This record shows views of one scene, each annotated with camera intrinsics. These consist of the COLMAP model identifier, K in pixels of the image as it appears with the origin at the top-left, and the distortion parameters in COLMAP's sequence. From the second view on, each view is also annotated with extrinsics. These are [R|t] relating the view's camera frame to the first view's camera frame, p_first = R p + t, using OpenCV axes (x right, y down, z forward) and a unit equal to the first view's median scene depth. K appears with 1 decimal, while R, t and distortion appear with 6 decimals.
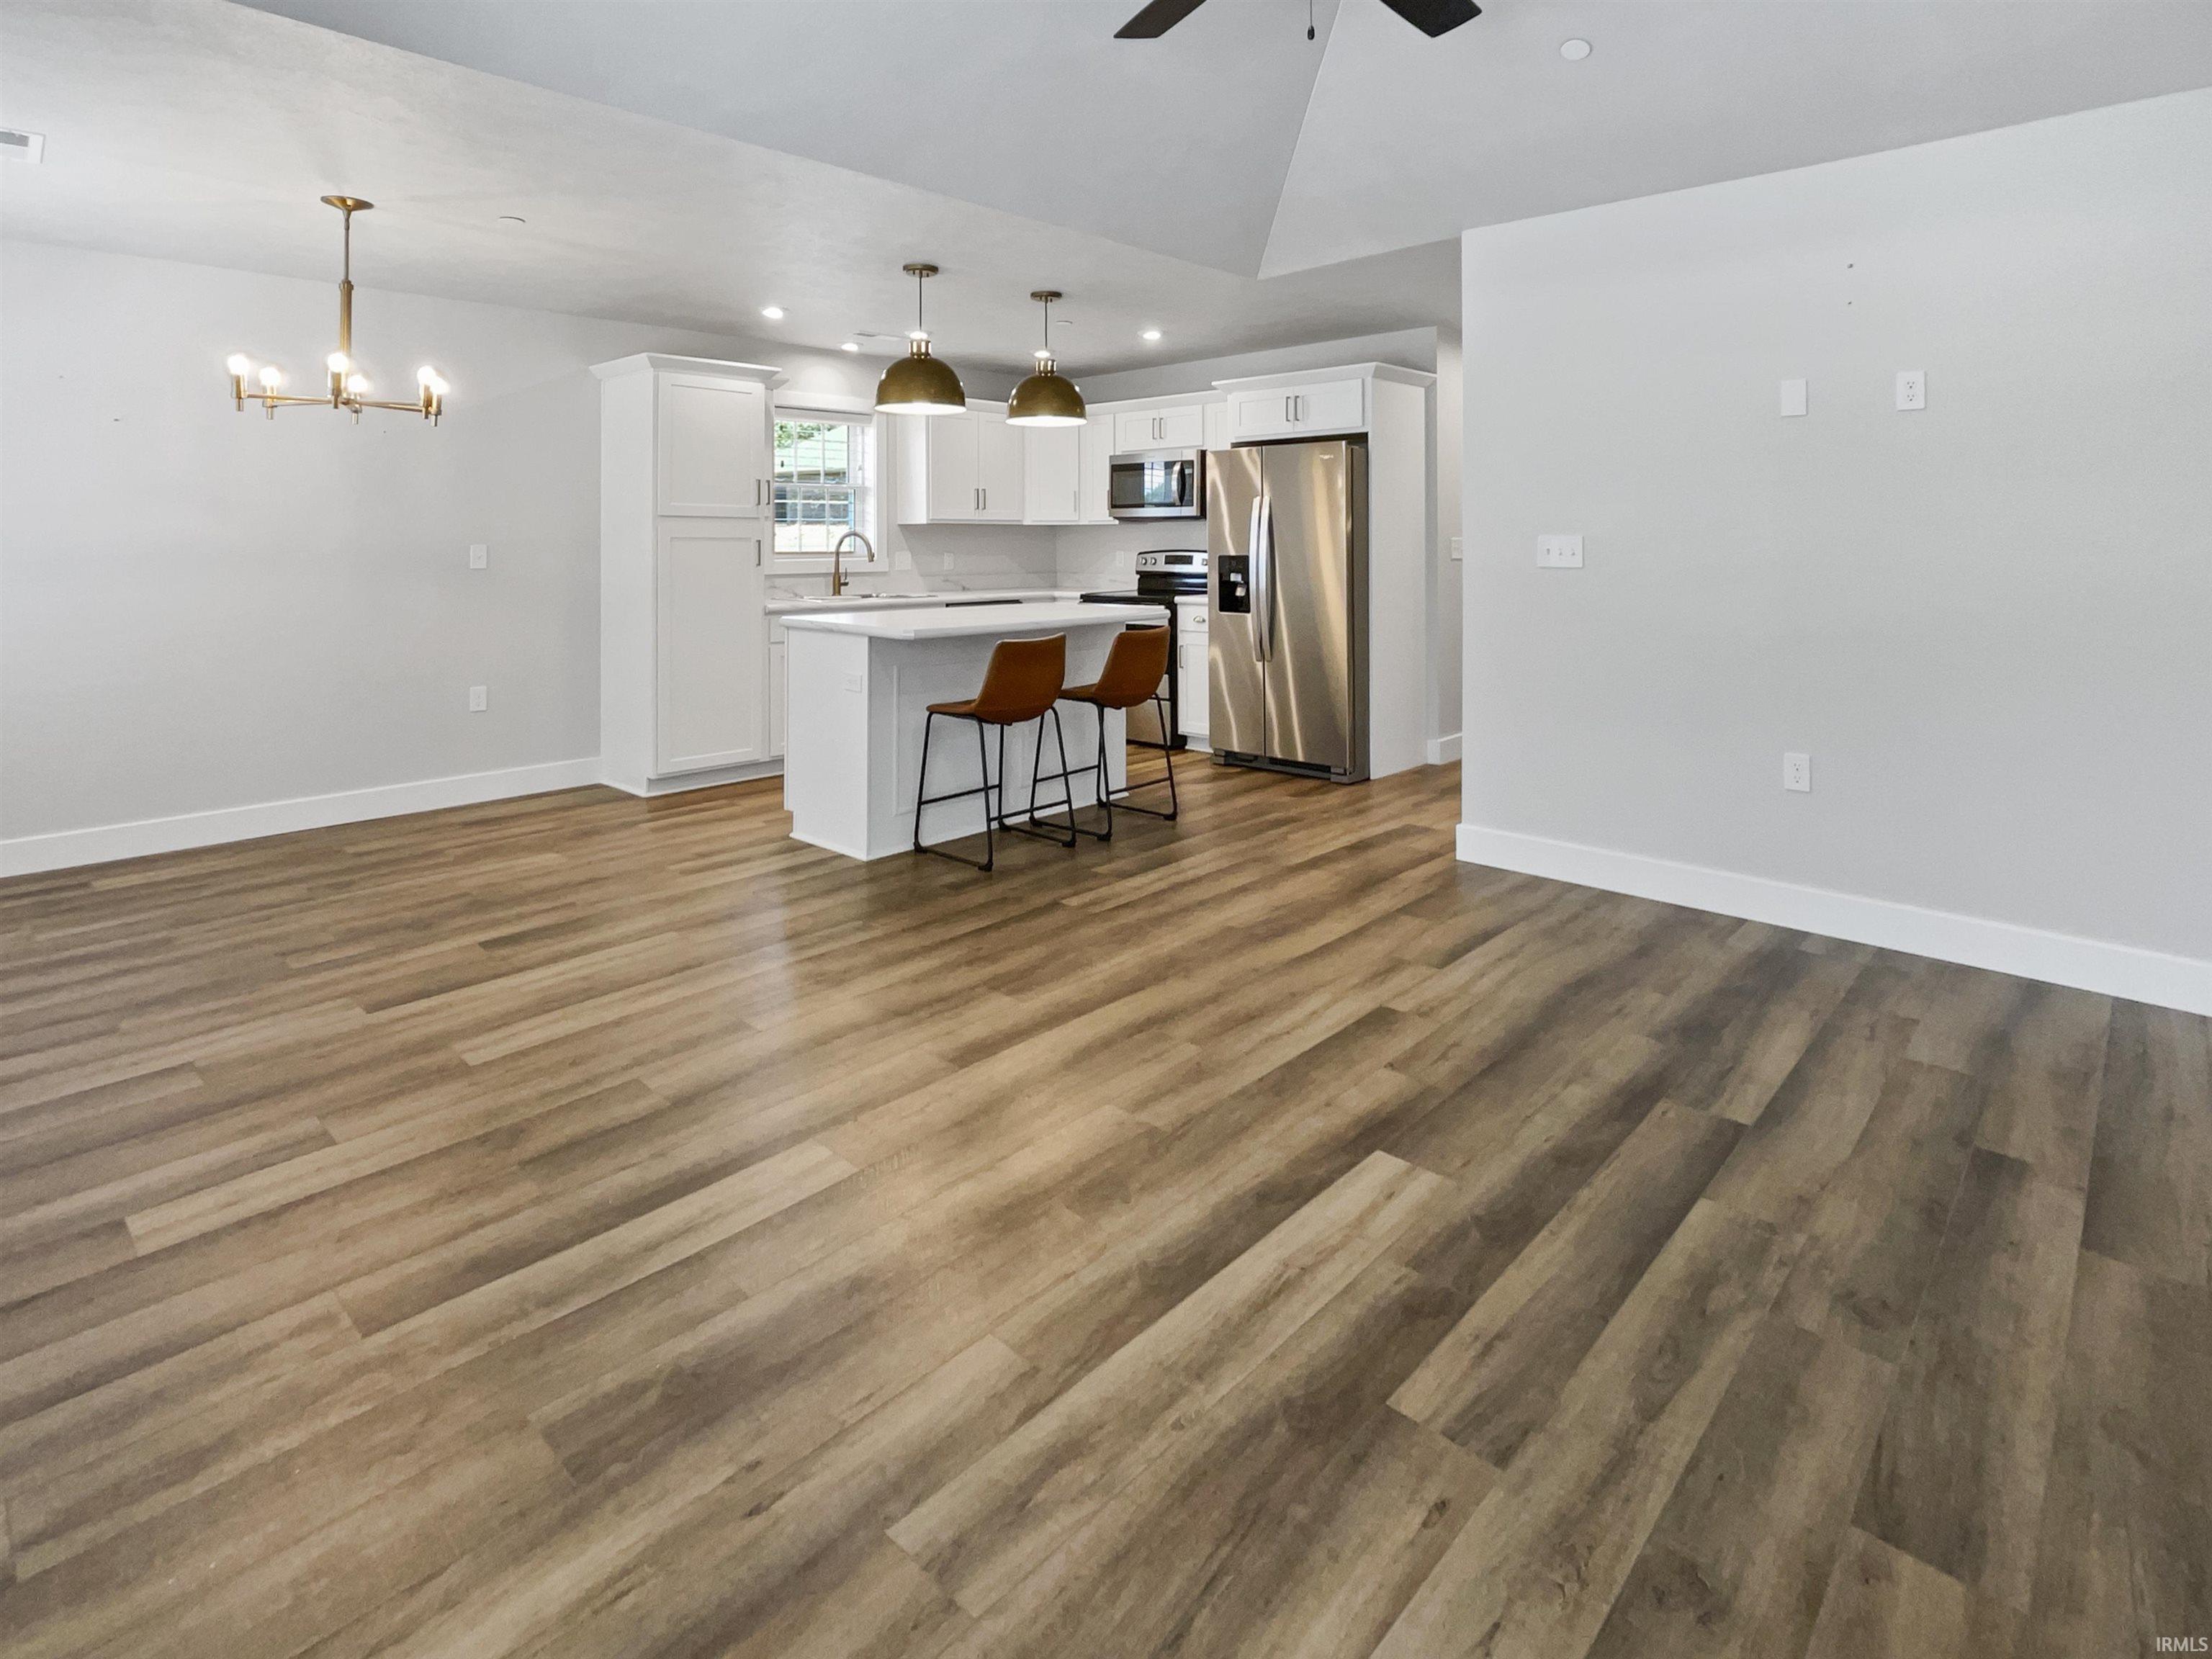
lens RADIAL K [[1147.3, 0, 1083.1], [0, 1147.3, 532.4], [0, 0, 1]] dist [-0.004011, -0.000176]
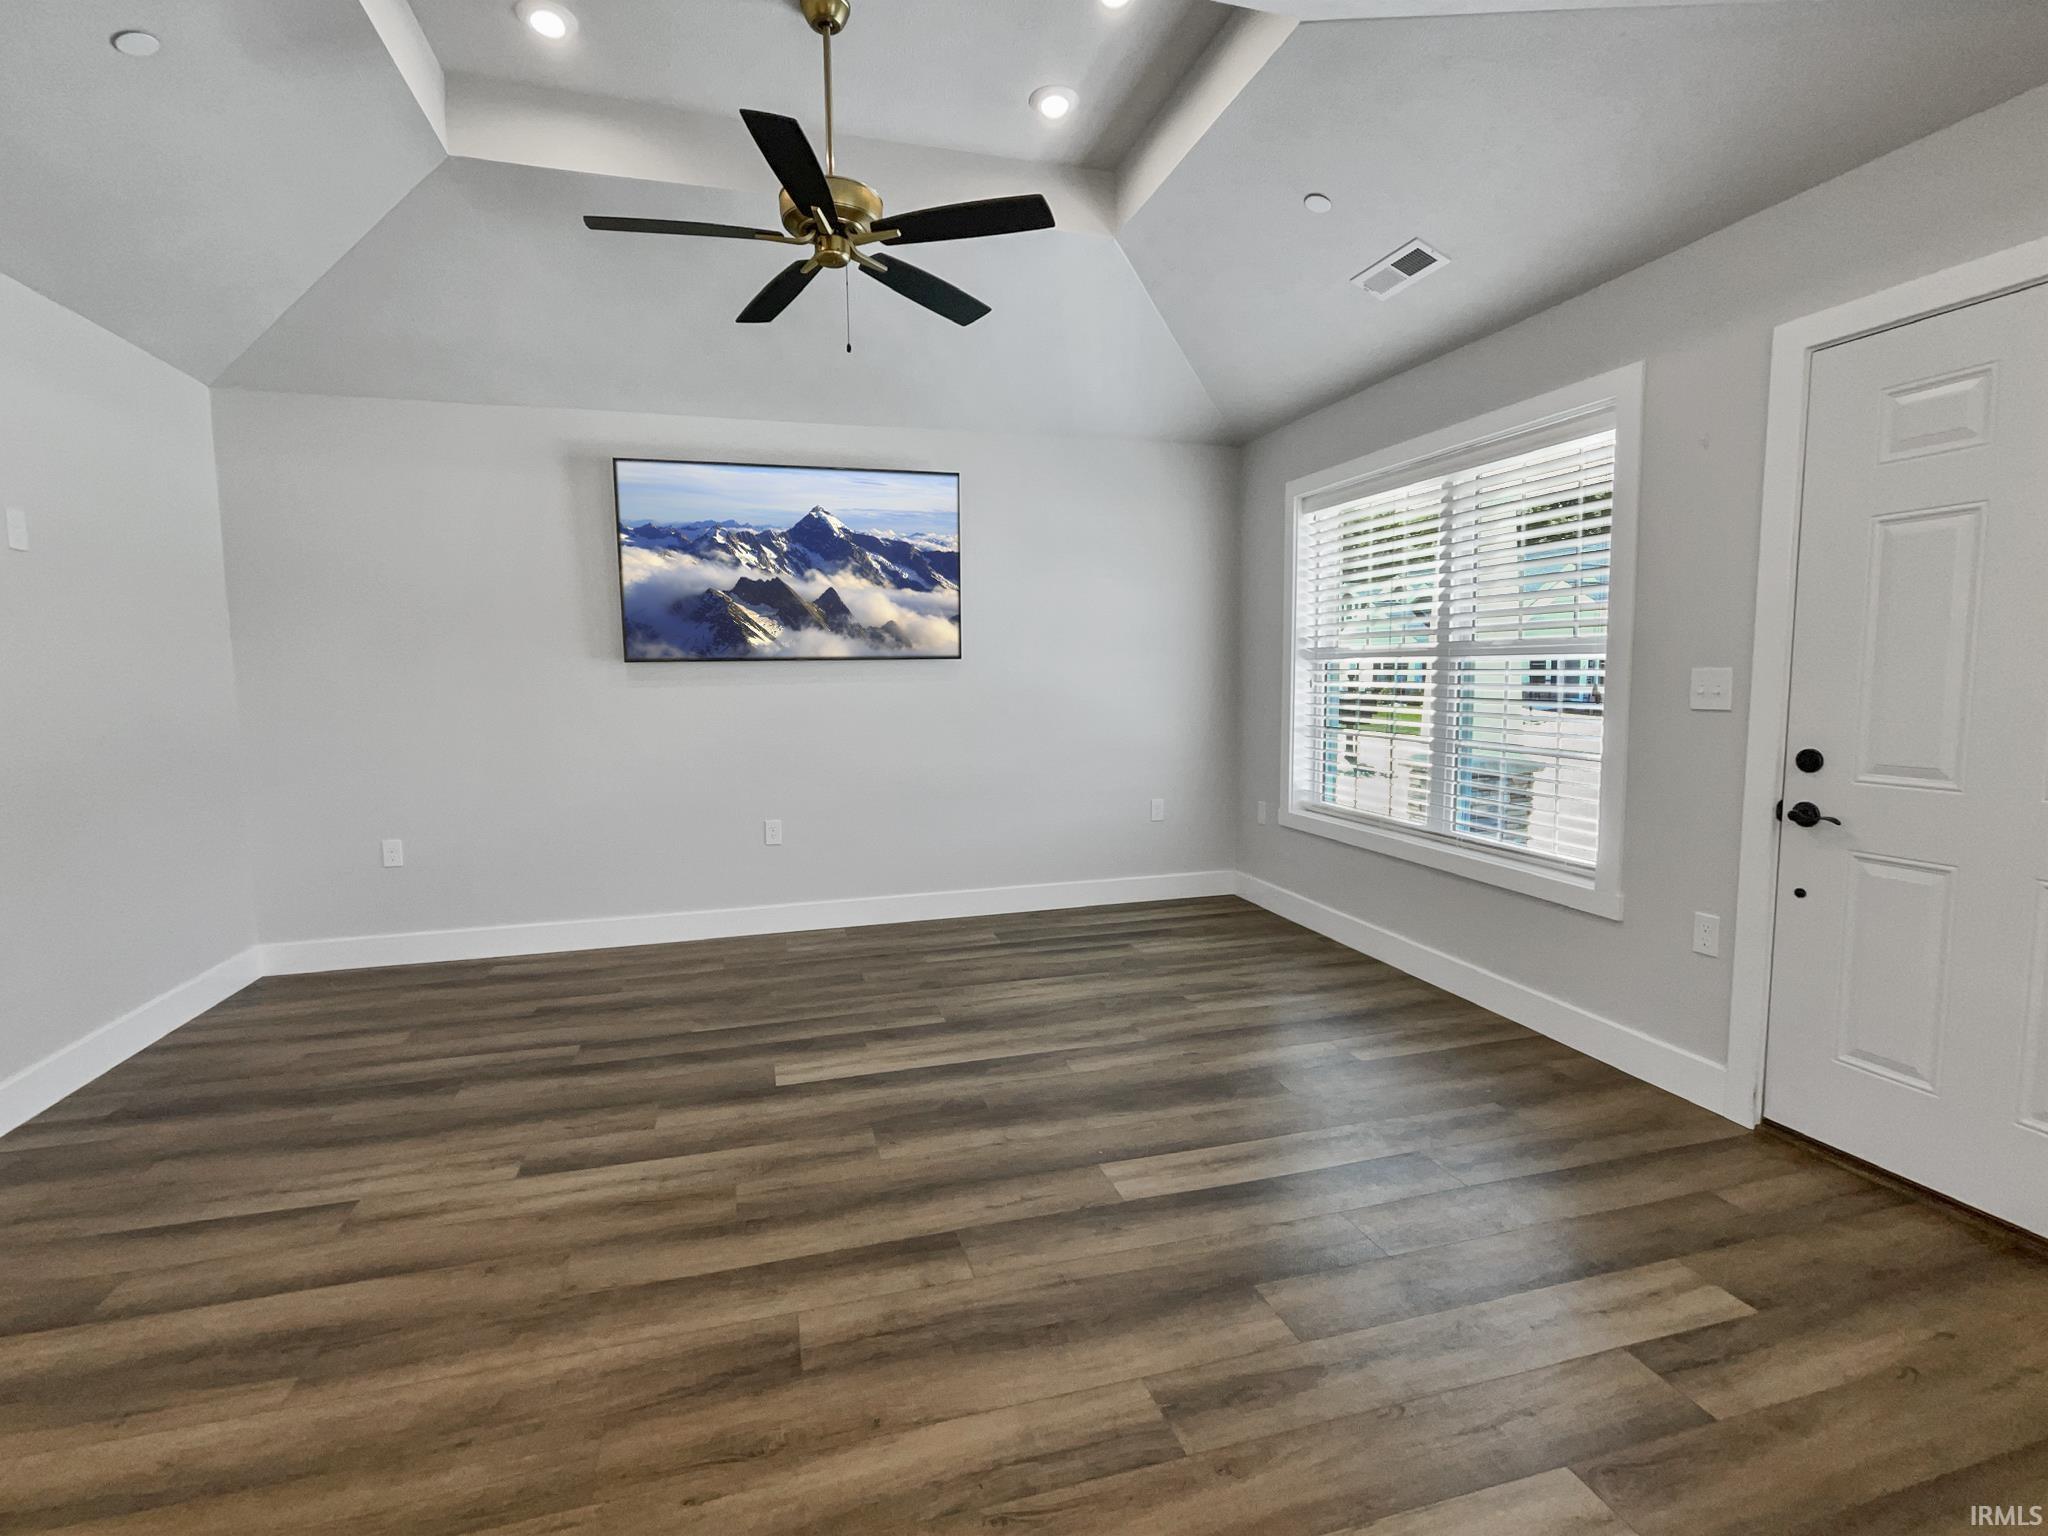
lens RADIAL K [[957.0, 0, 1022.4], [0, 957.0, 755.4], [0, 0, 1]] dist [-0.007557, -0.002740]
pose [[-0.873897, -0.028457, 0.485278, -0.587013], [0.014006, 0.996397, 0.083652, 0.012391], [-0.485909, 0.079900, -0.870349, 1.815478]]
